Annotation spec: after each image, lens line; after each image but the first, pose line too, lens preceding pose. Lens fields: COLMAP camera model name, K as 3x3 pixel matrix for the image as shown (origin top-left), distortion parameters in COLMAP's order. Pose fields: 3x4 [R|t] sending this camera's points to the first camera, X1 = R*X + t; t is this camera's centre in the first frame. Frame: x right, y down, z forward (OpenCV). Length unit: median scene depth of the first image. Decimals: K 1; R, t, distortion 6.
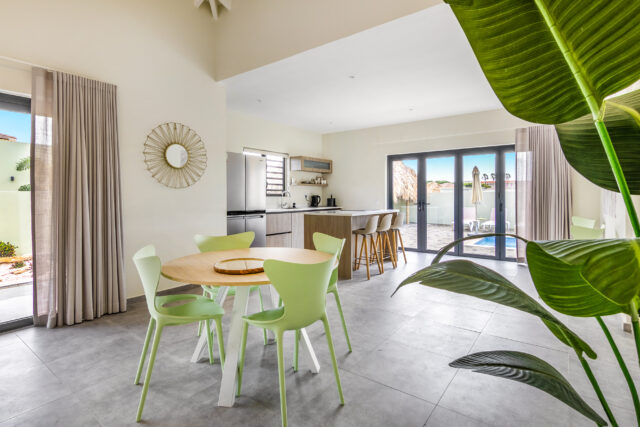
lens RADIAL K [[328.5, 0, 325.2], [0, 328.5, 203.3], [0, 0, 1]] dist [0.003345, 0.002500]
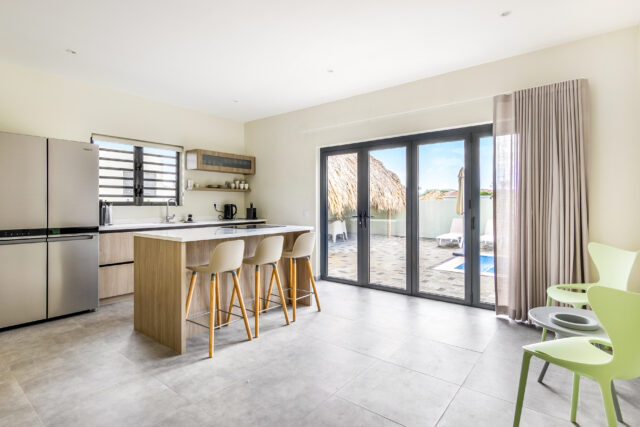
lens RADIAL K [[328.5, 0, 320.4], [0, 328.5, 206.9], [0, 0, 1]] dist [0.003345, 0.002500]
pose [[0.999566, 0.001615, -0.029419, 0.210644], [-0.002059, 0.999884, -0.015067, -0.007476], [0.029391, 0.015121, 0.999454, 0.288301]]
